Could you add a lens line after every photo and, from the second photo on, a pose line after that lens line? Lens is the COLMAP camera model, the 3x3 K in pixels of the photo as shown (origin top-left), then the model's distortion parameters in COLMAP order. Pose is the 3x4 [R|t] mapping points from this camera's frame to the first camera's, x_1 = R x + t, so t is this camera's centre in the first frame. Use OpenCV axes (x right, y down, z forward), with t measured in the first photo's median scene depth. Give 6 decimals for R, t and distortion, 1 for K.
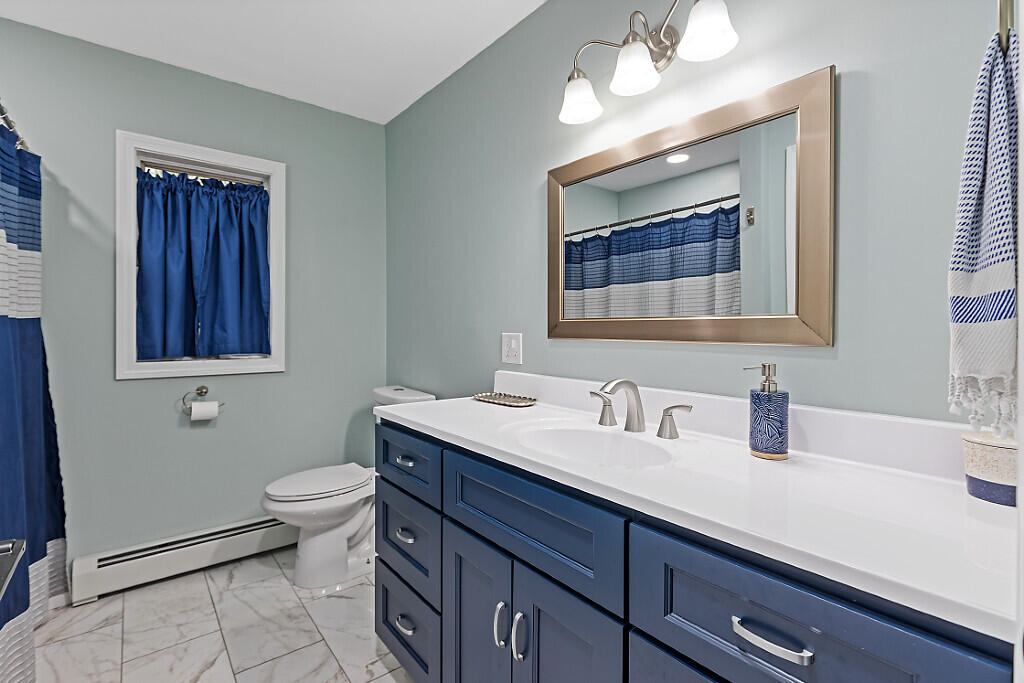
lens RADIAL K [[472.7, 0, 508.8], [0, 472.7, 329.3], [0, 0, 1]] dist [-0.000648, -0.000250]
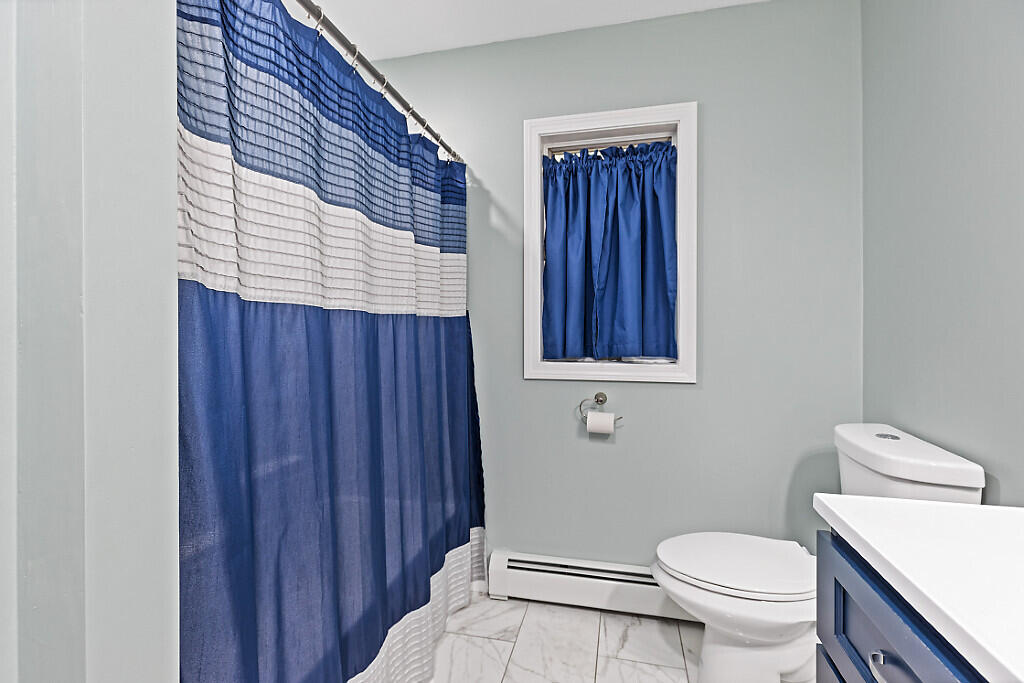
lens RADIAL K [[472.7, 0, 508.8], [0, 472.7, 329.3], [0, 0, 1]] dist [-0.000648, -0.000250]
pose [[0.609136, 0.002043, -0.793063, -0.074465], [0.004040, 0.999976, 0.005678, -0.000377], [0.793056, -0.006663, 0.609113, 0.354937]]
